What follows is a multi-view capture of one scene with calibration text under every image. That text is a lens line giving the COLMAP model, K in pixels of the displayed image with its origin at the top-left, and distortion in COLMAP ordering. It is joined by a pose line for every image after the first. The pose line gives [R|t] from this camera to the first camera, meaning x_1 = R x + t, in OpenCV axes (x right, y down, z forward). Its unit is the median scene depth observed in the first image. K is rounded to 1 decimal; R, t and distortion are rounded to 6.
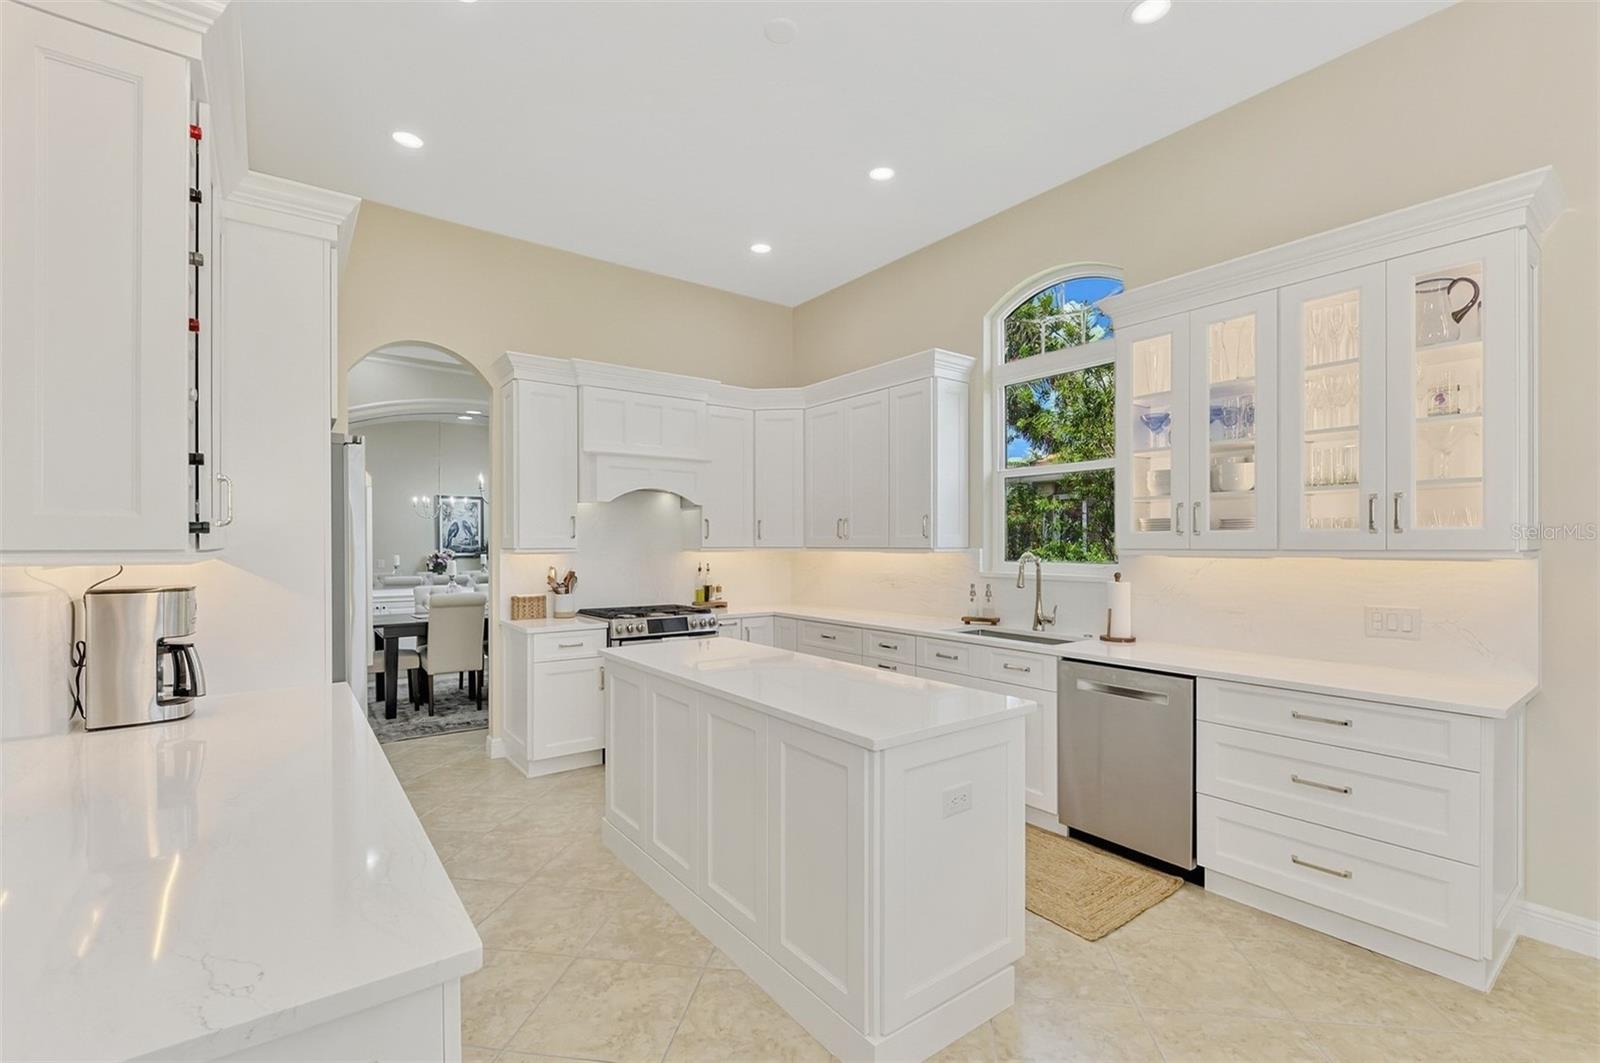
lens RADIAL K [[691.7, 0, 803.6], [0, 691.7, 543.6], [0, 0, 1]] dist [-0.000568, -0.000313]
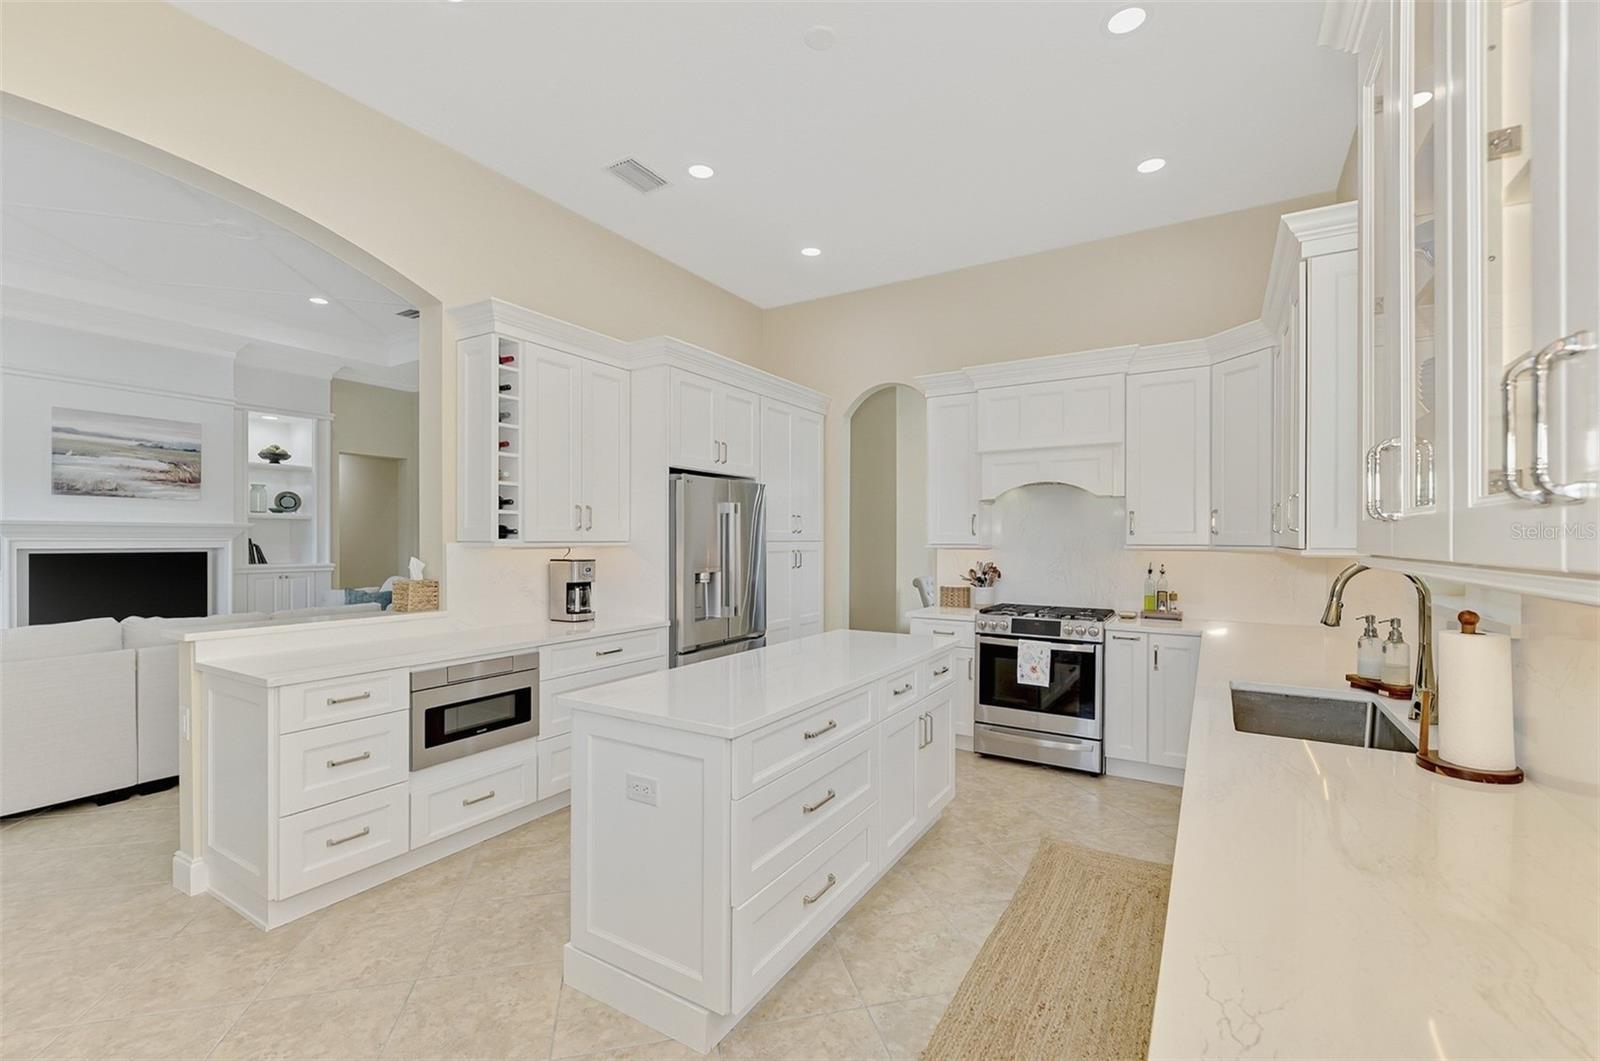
lens RADIAL K [[691.7, 0, 800.7], [0, 691.7, 538.6], [0, 0, 1]] dist [-0.000568, -0.000313]
pose [[0.365499, 0.002541, -0.930808, 0.616480], [-0.004182, 0.999991, 0.001088, -0.001818], [0.930802, 0.003495, 0.365506, 0.395200]]
